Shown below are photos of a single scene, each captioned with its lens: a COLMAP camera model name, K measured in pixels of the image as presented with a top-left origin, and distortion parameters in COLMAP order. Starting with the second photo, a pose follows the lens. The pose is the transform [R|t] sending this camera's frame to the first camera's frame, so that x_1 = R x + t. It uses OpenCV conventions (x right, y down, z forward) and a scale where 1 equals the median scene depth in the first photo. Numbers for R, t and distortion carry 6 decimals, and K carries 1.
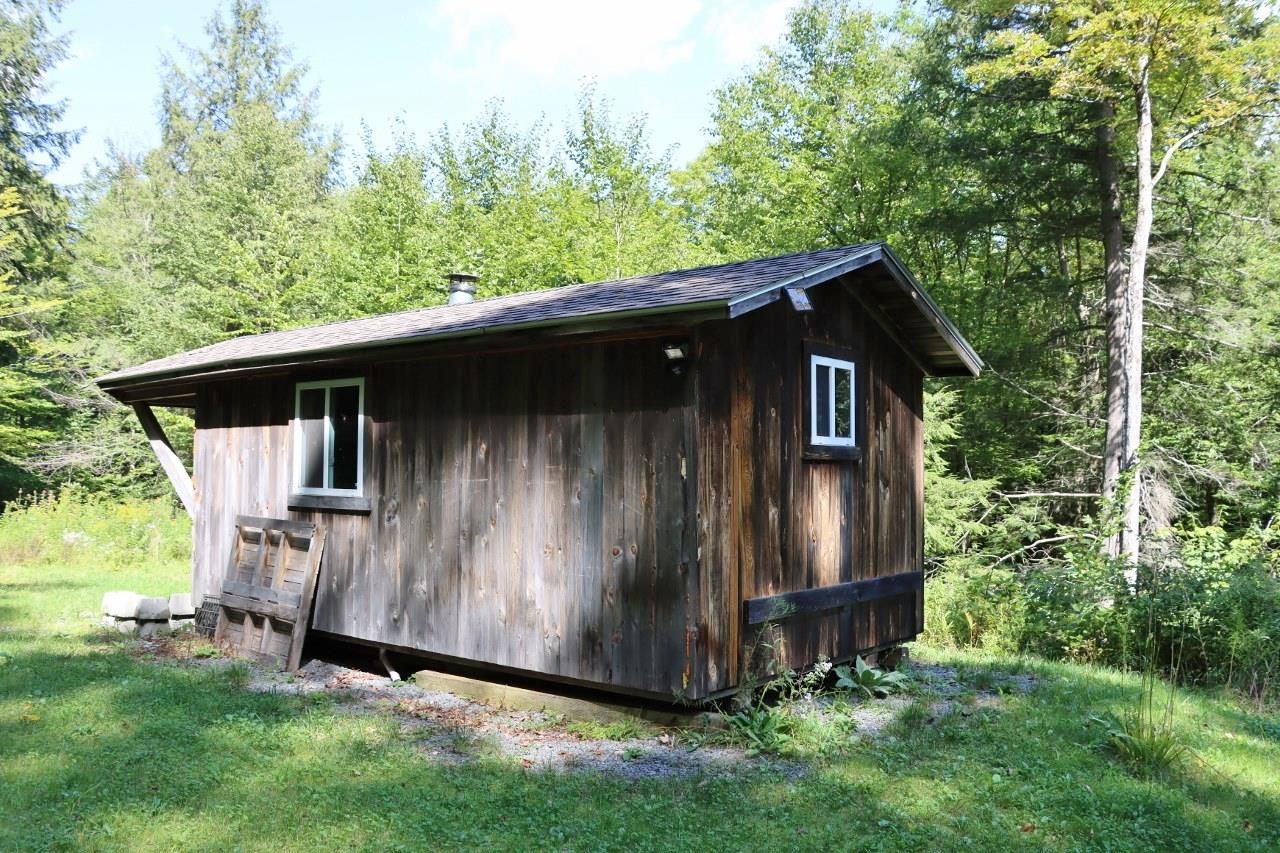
lens RADIAL K [[1067.3, 0, 642.6], [0, 1067.3, 430.4], [0, 0, 1]] dist [-0.179601, 0.143602]
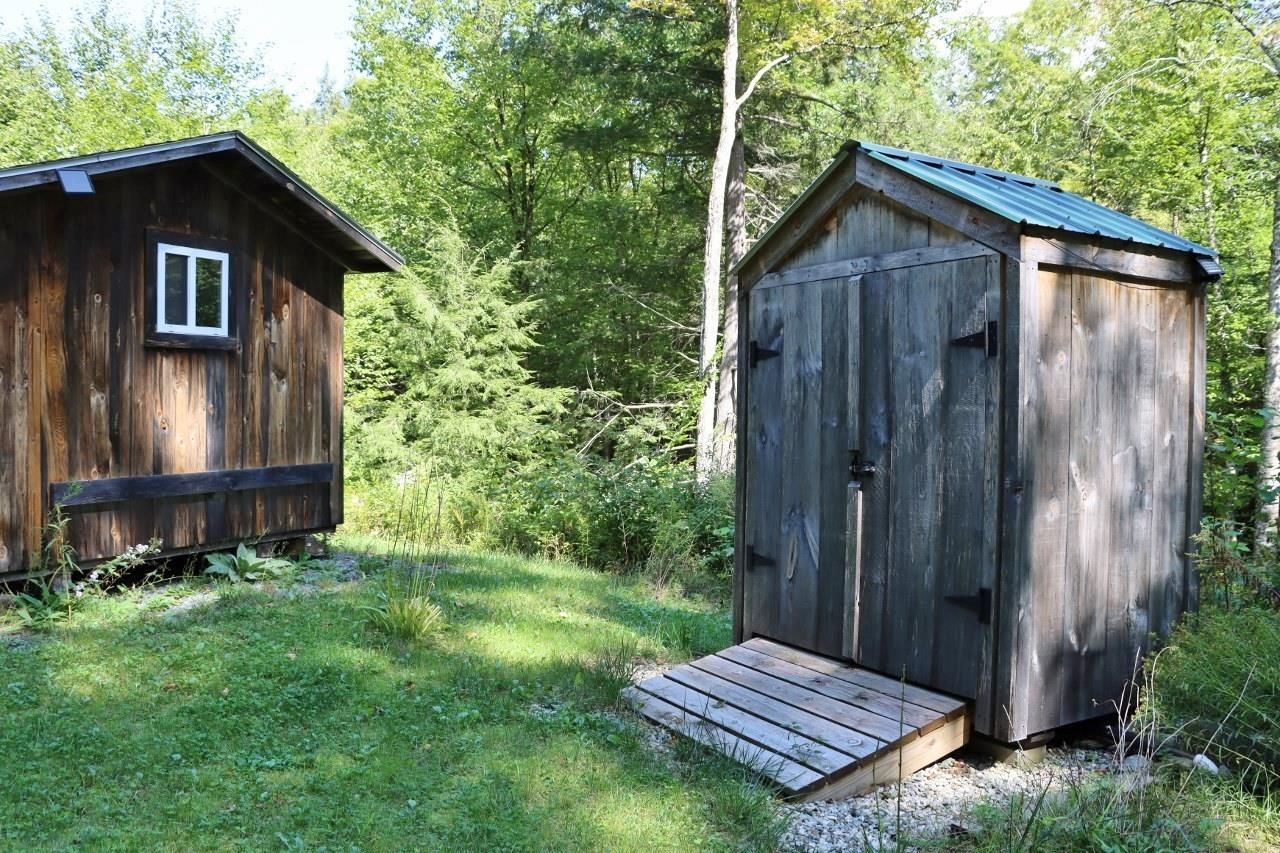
lens RADIAL K [[1067.3, 0, 642.6], [0, 1067.3, 430.4], [0, 0, 1]] dist [-0.179601, 0.143602]
pose [[0.971608, -0.004172, 0.236560, 0.340244], [-0.013627, 0.997198, 0.073553, 0.025305], [-0.236204, -0.074689, 0.968829, -0.058778]]
